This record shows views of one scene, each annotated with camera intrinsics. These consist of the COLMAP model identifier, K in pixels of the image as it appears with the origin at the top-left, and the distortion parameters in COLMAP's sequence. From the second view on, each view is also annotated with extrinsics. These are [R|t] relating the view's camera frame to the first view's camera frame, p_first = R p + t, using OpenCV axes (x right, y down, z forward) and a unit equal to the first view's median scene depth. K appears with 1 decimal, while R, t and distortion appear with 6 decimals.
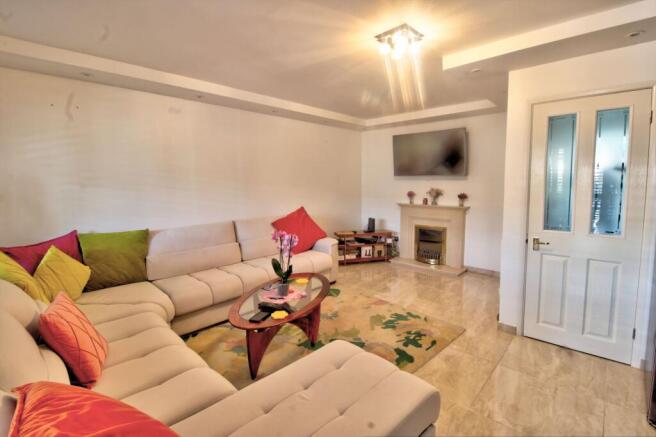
lens RADIAL K [[305.8, 0, 328.4], [0, 305.8, 217.8], [0, 0, 1]] dist [-0.007505, -0.006778]
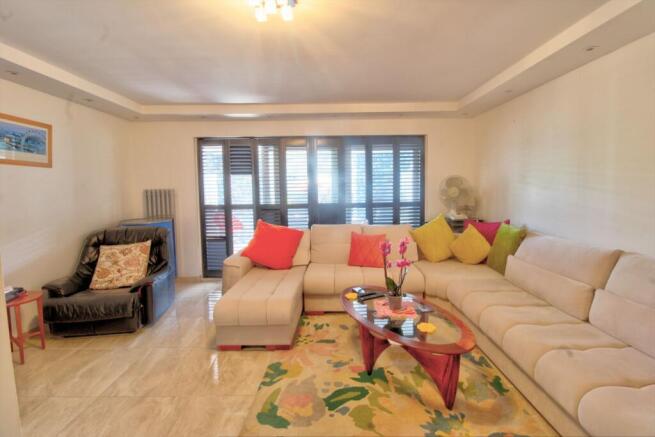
lens RADIAL K [[305.4, 0, 326.4], [0, 305.4, 212.3], [0, 0, 1]] dist [-0.007505, -0.006778]
pose [[-0.736522, 0.072649, -0.672501, 0.511371], [-0.057326, 0.983935, 0.169075, -0.144487], [0.673980, 0.163080, -0.720524, 1.288908]]
